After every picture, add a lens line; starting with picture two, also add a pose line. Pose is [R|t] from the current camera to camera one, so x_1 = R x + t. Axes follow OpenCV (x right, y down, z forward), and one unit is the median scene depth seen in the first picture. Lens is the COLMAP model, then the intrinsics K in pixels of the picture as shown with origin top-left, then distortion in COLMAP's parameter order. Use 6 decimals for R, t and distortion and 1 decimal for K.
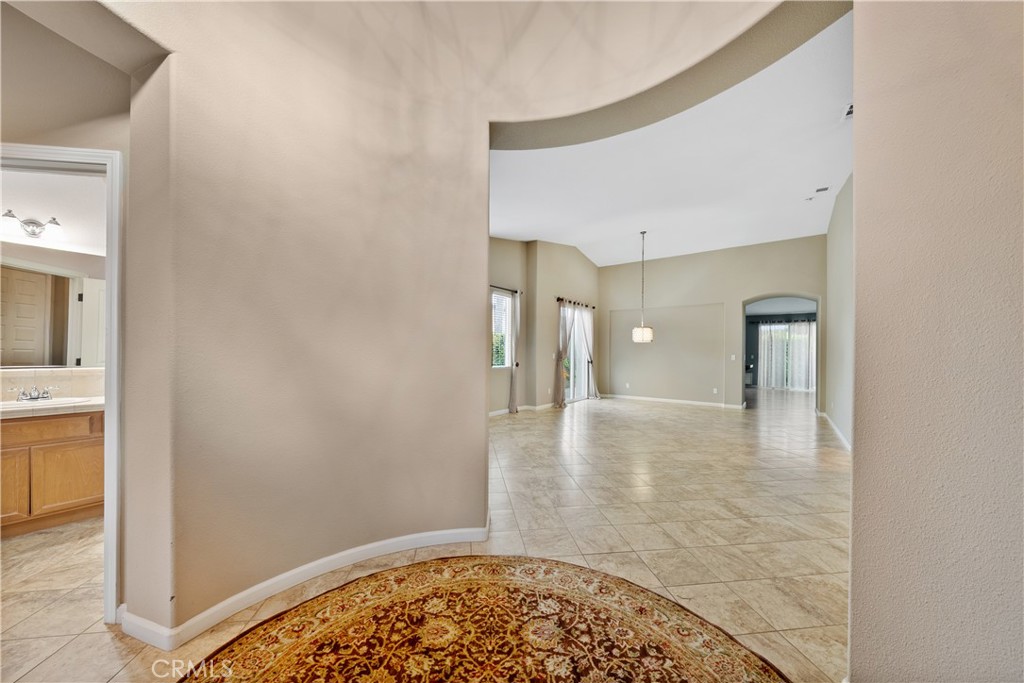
lens RADIAL K [[352.8, 0, 512.8], [0, 352.8, 345.5], [0, 0, 1]] dist [0.001307, 0.000175]
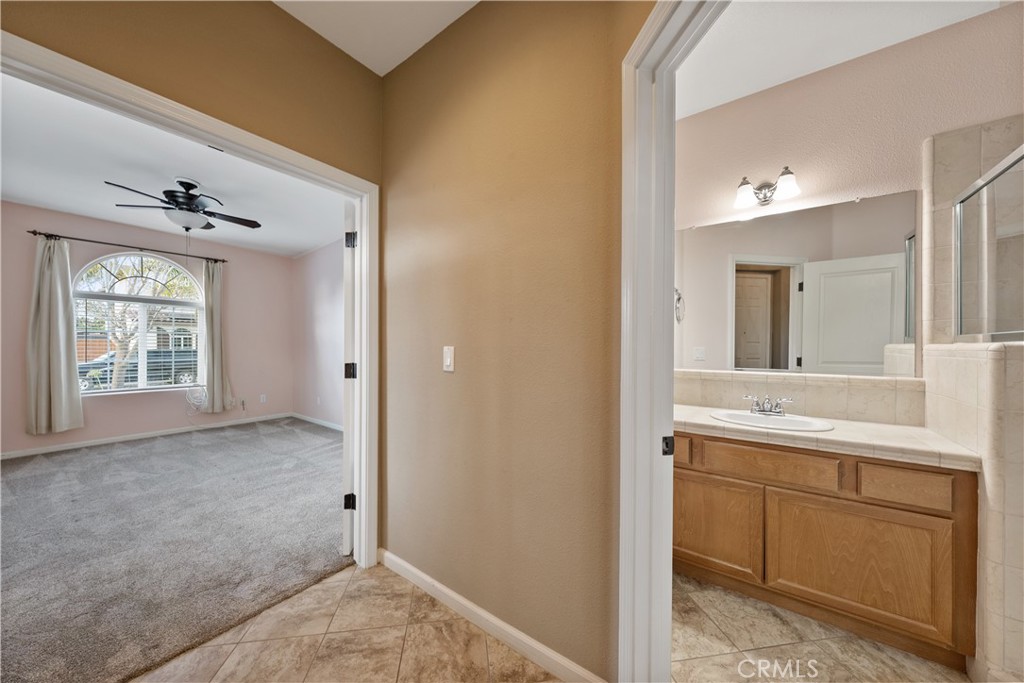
lens RADIAL K [[352.8, 0, 512.8], [0, 352.8, 345.5], [0, 0, 1]] dist [0.001307, 0.000175]
pose [[0.038164, -0.005474, -0.999256, -0.622840], [-0.007321, 0.999957, -0.005758, 0.018593], [0.999245, 0.007536, 0.038123, 0.432305]]
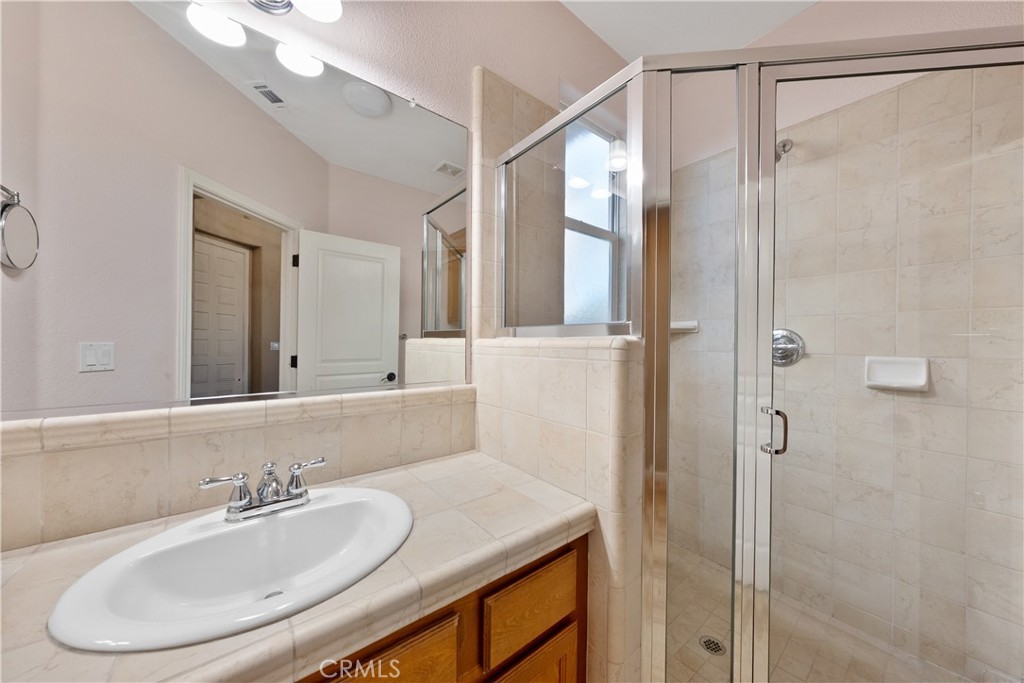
lens RADIAL K [[344.6, 0, 512.3], [0, 344.6, 344.3], [0, 0, 1]] dist [-0.000317, -0.000007]
pose [[0.971864, 0.004125, -0.235506, -1.065194], [-0.004553, 0.999989, -0.001273, 0.015103], [0.235498, 0.002309, 0.971872, 0.752703]]
